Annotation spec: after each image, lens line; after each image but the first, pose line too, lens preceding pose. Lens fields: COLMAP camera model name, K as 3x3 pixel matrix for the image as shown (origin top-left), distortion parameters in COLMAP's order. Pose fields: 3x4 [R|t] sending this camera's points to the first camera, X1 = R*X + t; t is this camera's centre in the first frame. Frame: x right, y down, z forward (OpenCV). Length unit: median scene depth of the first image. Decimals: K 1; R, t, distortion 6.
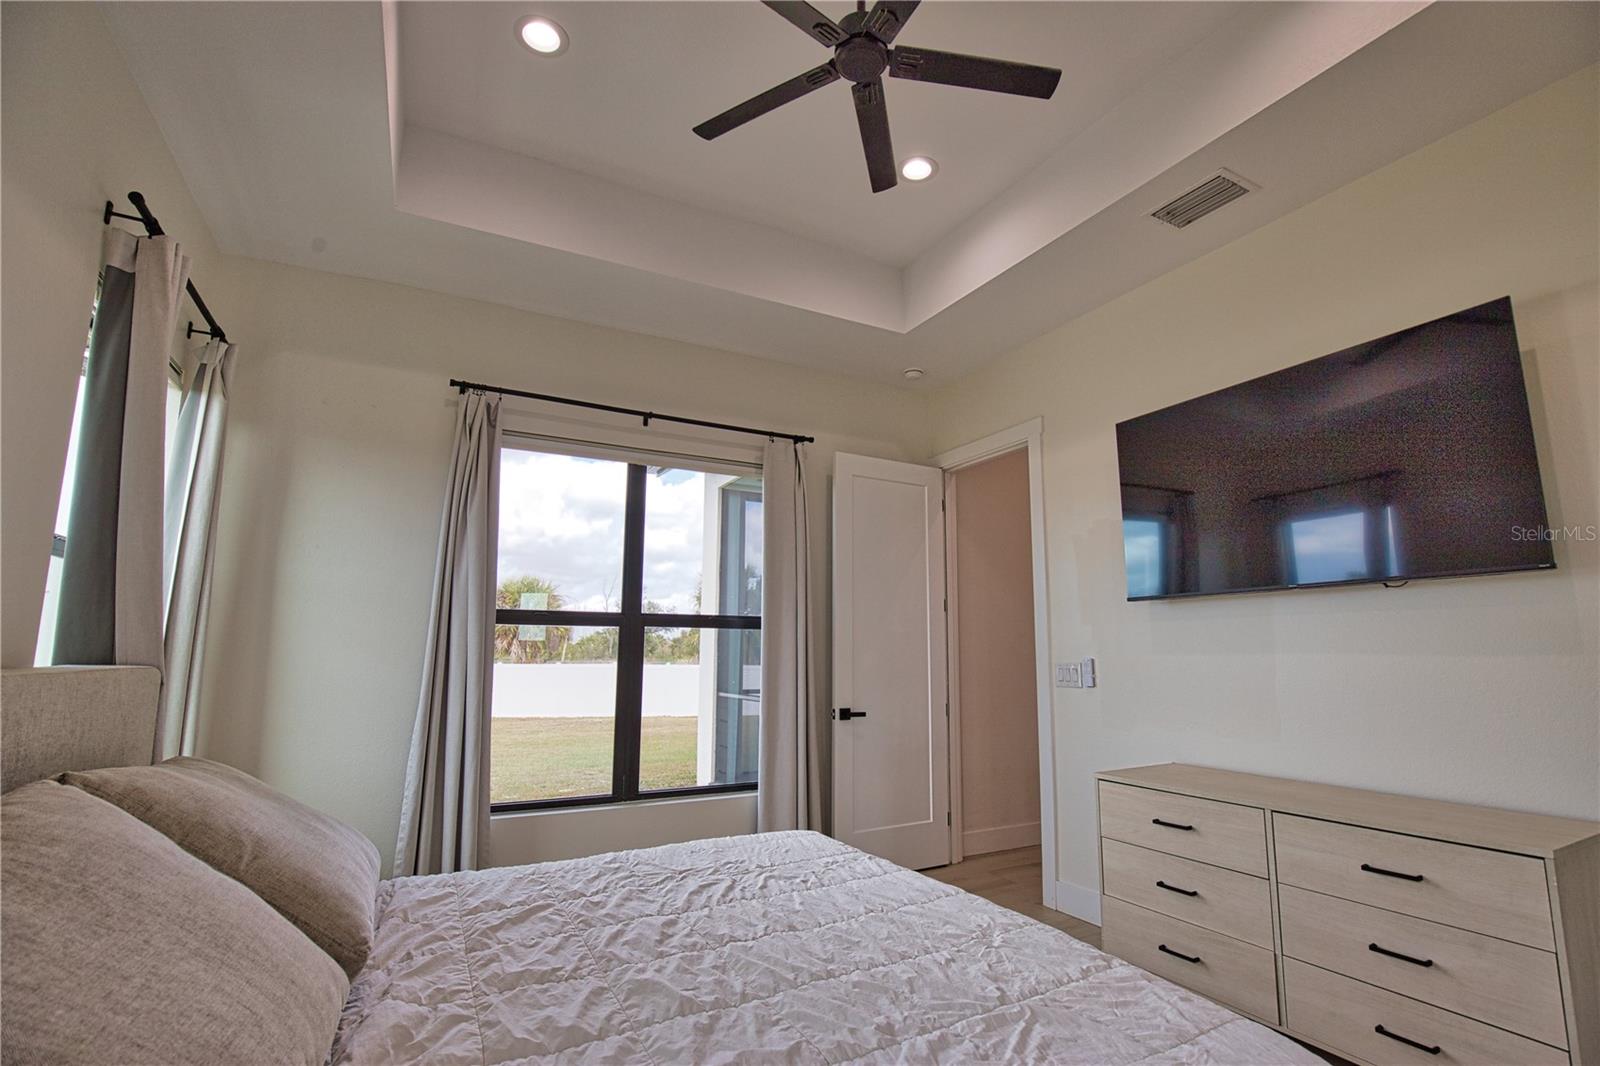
lens RADIAL K [[730.3, 0, 808.4], [0, 730.3, 542.4], [0, 0, 1]] dist [-0.034844, 0.006361]
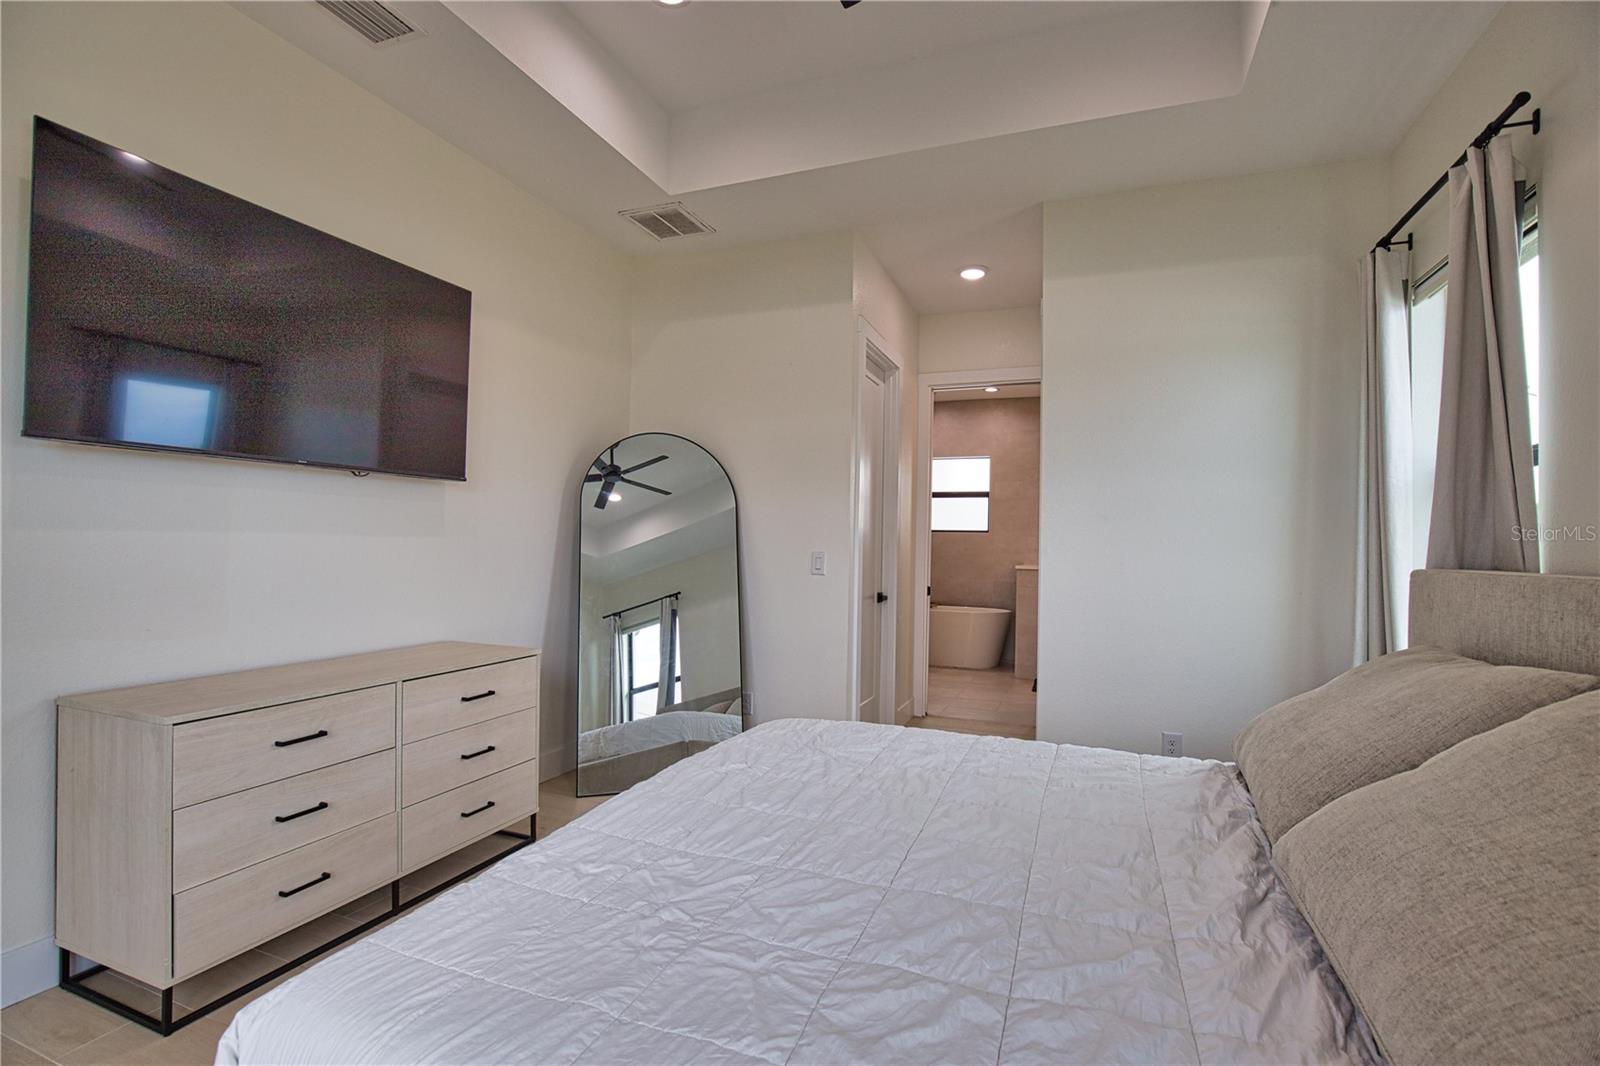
lens RADIAL K [[730.3, 0, 808.4], [0, 730.3, 542.4], [0, 0, 1]] dist [-0.034844, 0.006361]
pose [[-0.659936, -0.011093, 0.751240, -0.543883], [-0.128092, 0.986913, -0.097951, 0.199998], [-0.740322, -0.160869, -0.652721, 1.282583]]
